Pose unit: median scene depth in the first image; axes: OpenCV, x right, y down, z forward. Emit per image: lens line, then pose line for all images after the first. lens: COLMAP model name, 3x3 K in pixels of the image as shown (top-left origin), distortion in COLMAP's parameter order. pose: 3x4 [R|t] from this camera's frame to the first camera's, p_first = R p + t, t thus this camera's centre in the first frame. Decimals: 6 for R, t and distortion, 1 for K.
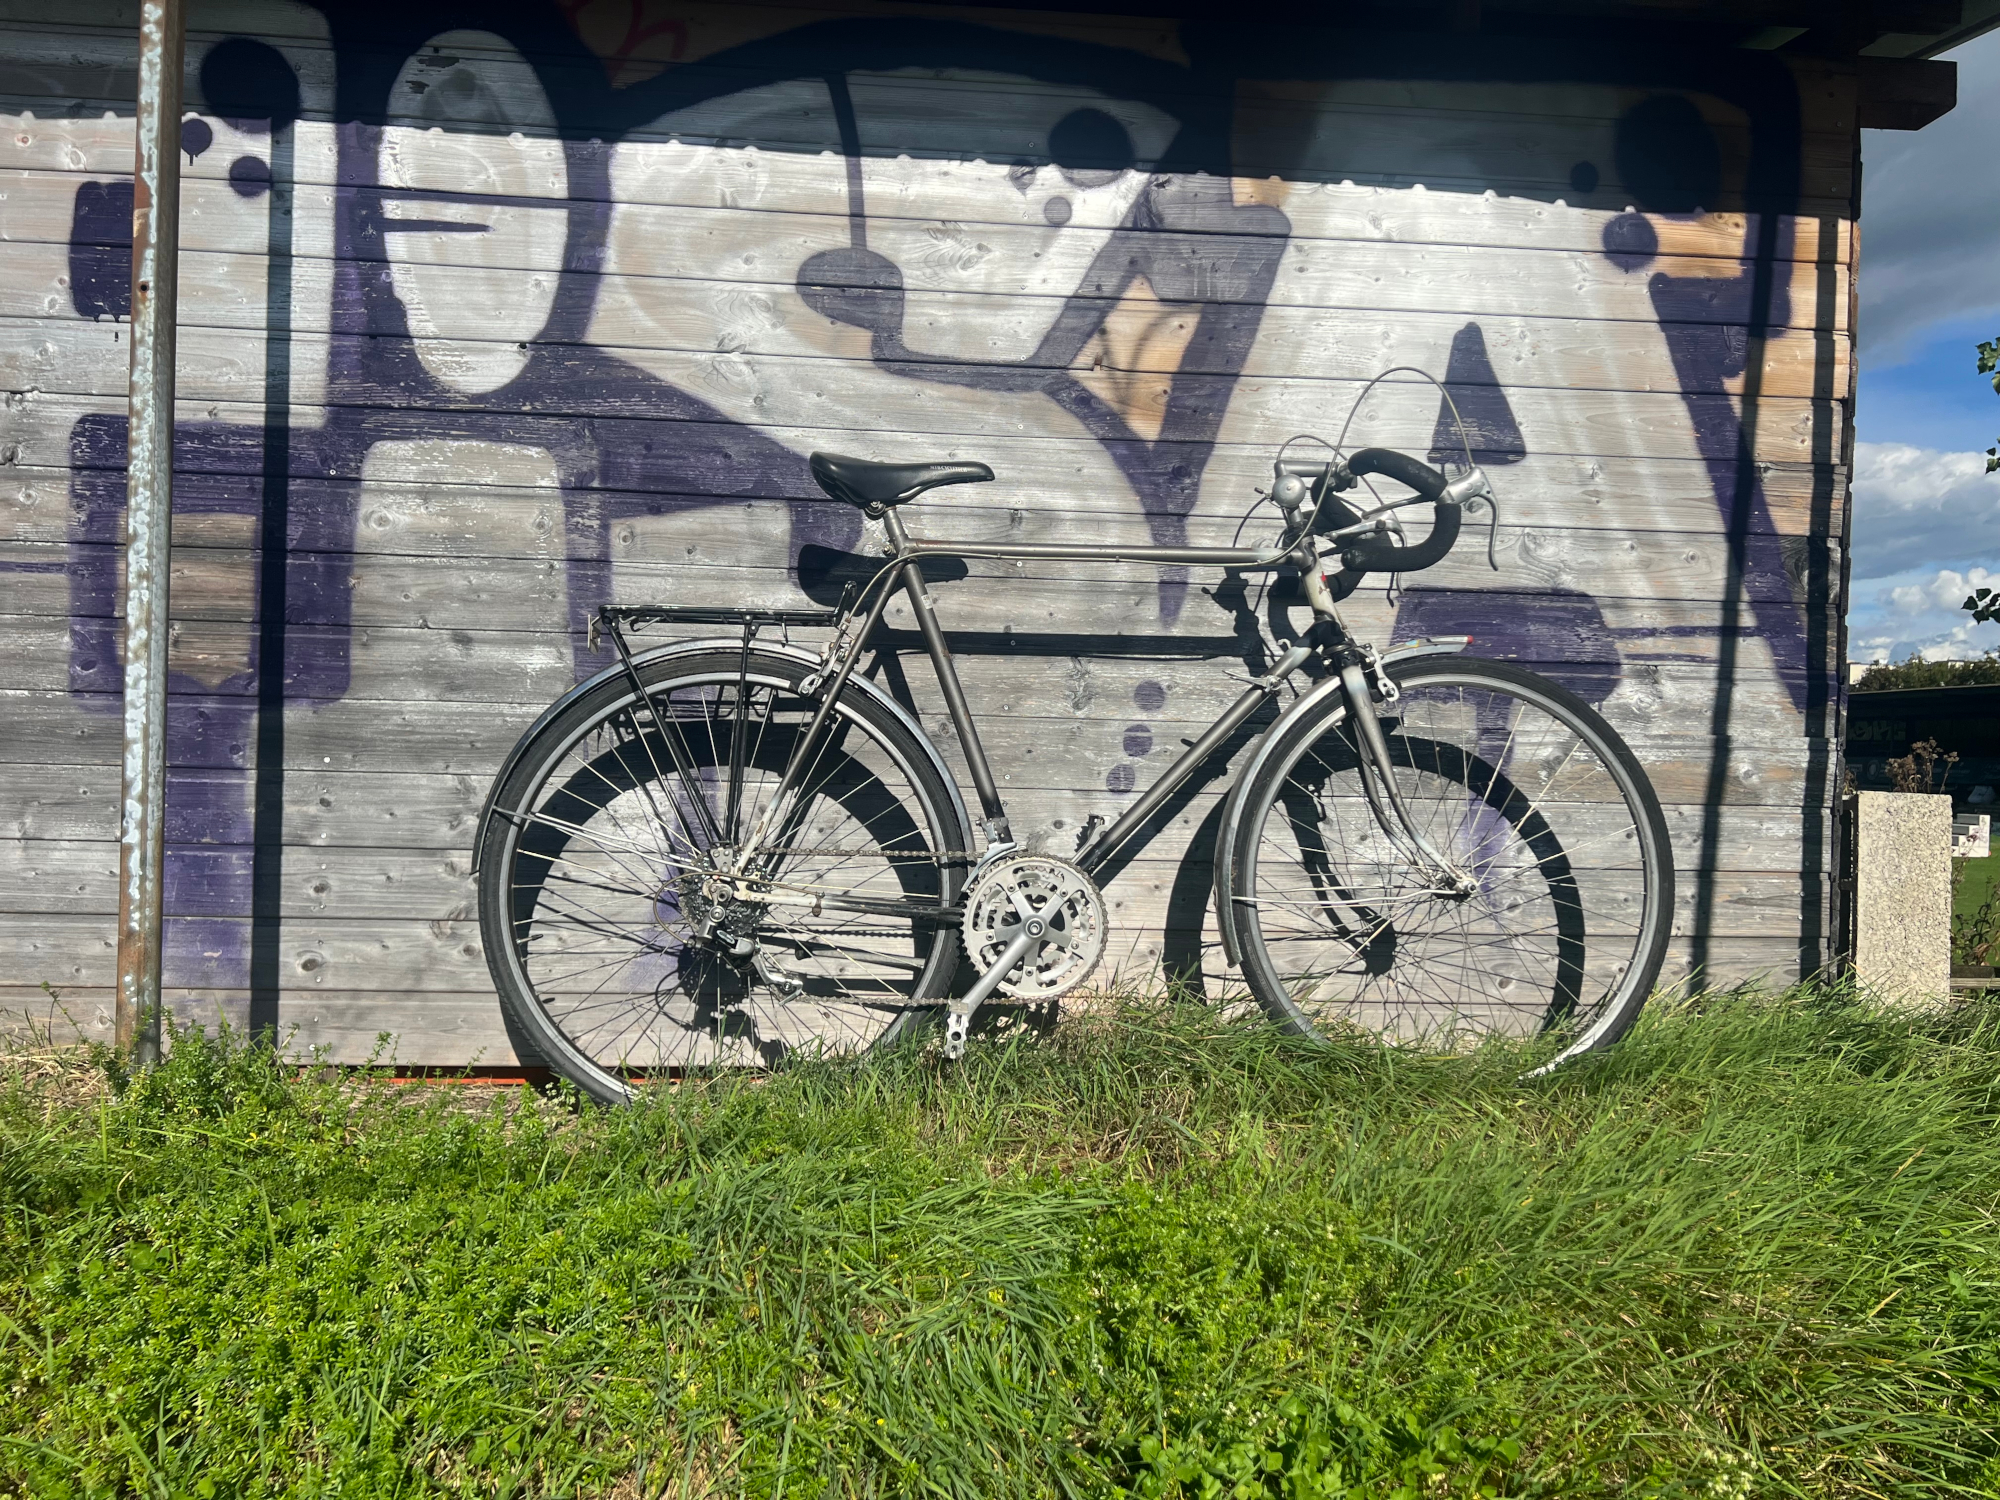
lens RADIAL K [[1437.6, 0, 1000.0], [0, 1437.6, 750.0], [0, 0, 1]] dist [0.036878, -0.052190]
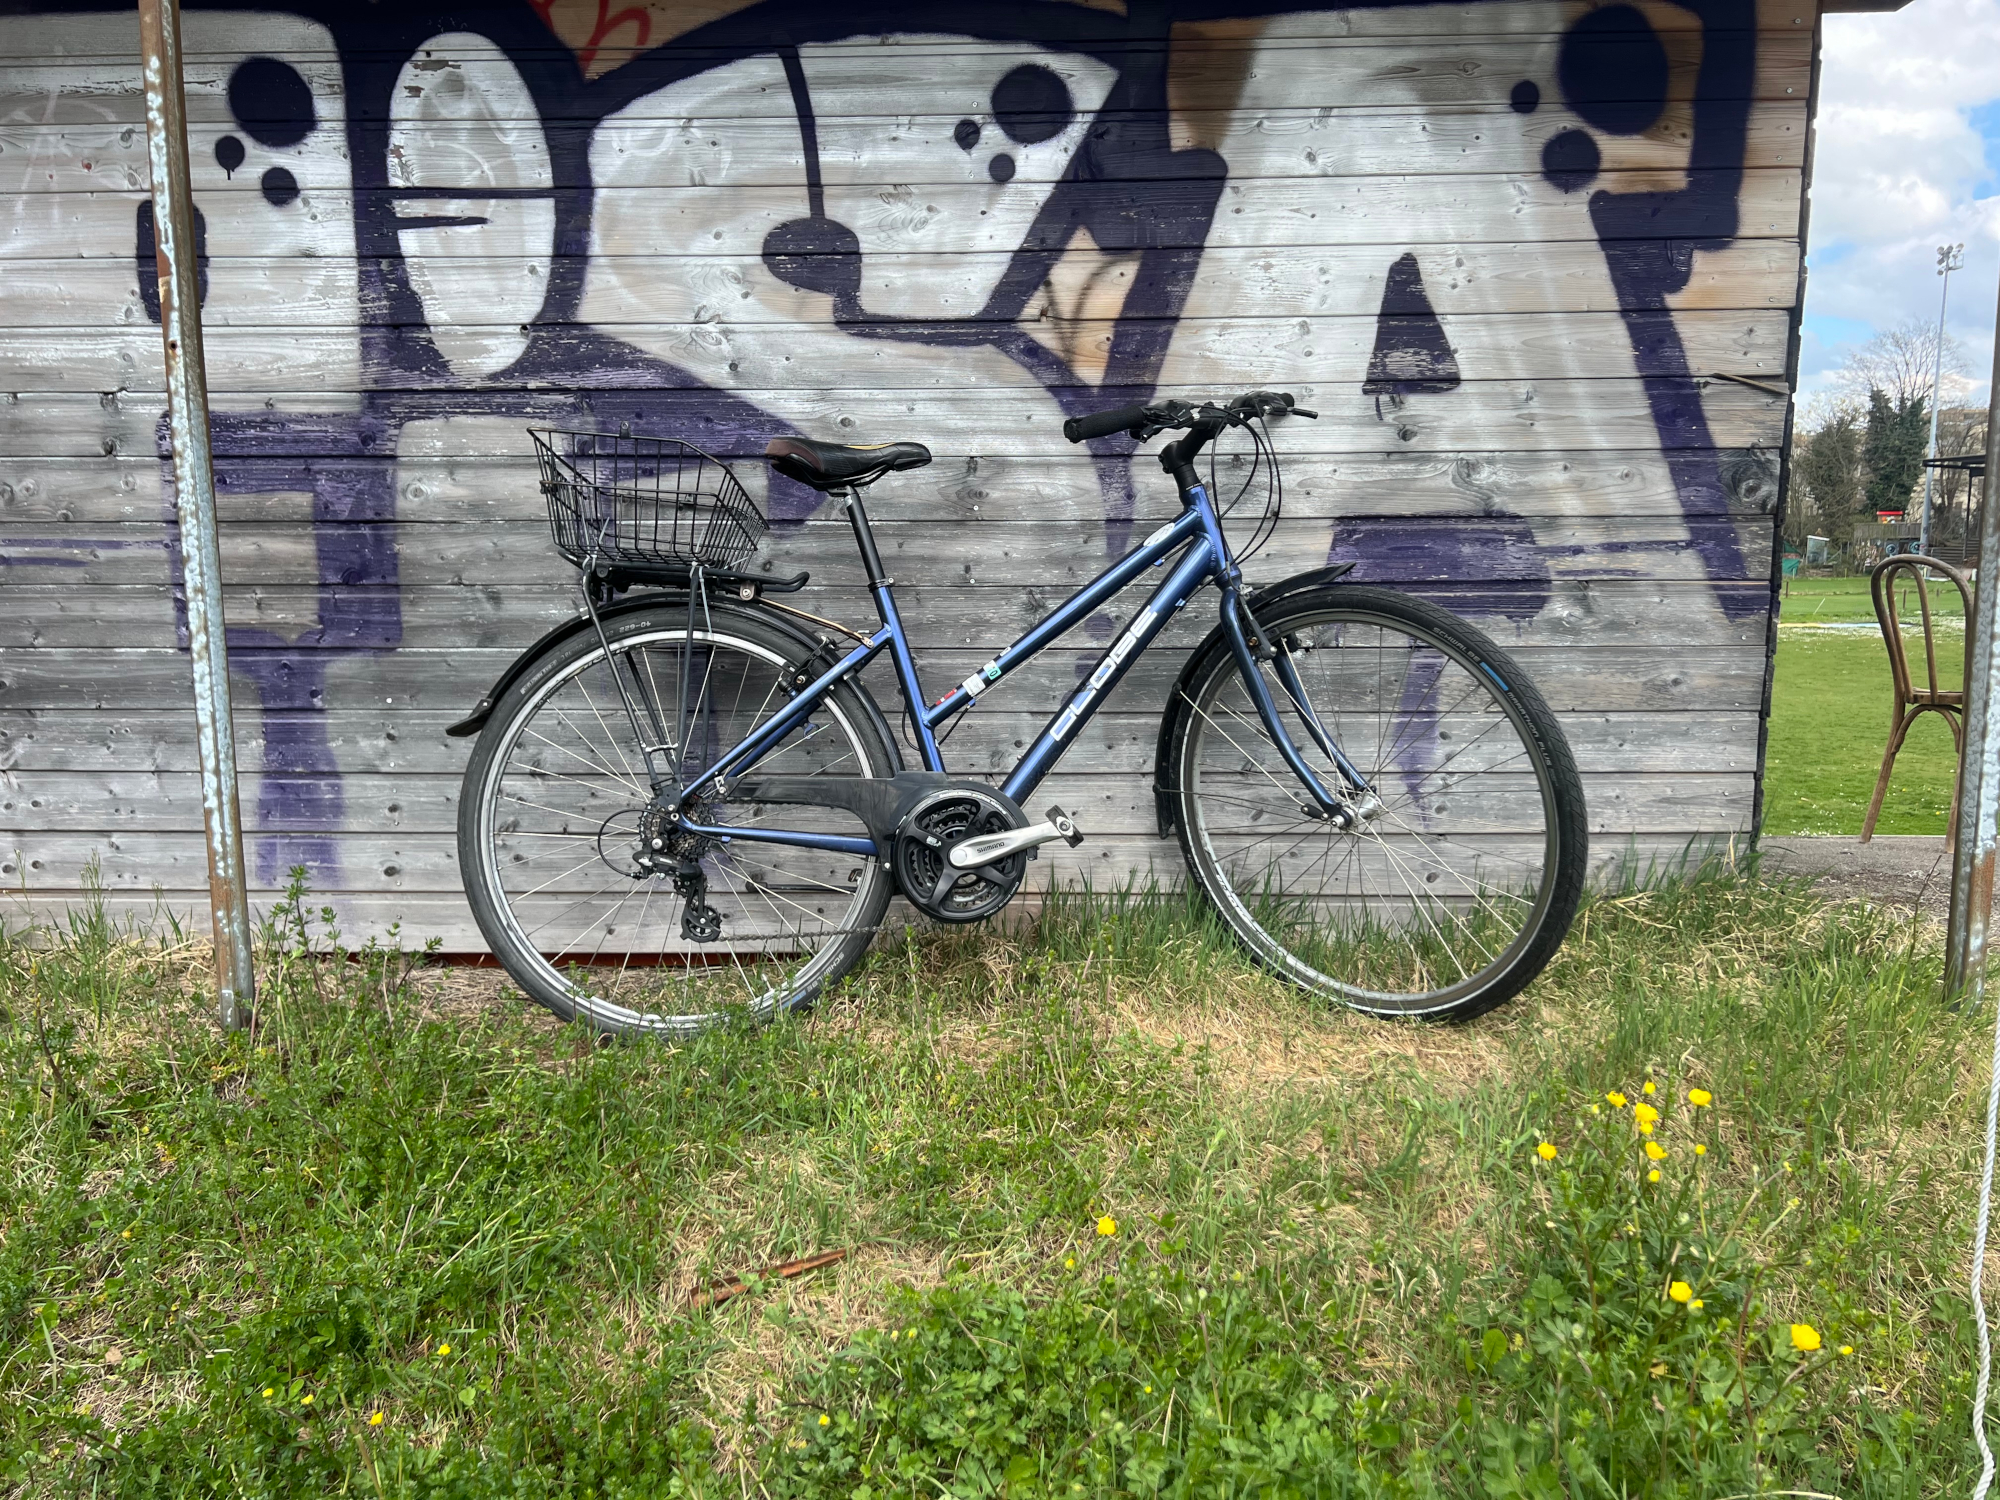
lens RADIAL K [[1437.6, 0, 1000.0], [0, 1437.6, 750.0], [0, 0, 1]] dist [0.036878, -0.052190]
pose [[0.993515, -0.013527, -0.112895, 0.154414], [0.029015, 0.990188, 0.136694, -0.097204], [0.109938, -0.139083, 0.984159, -0.102512]]
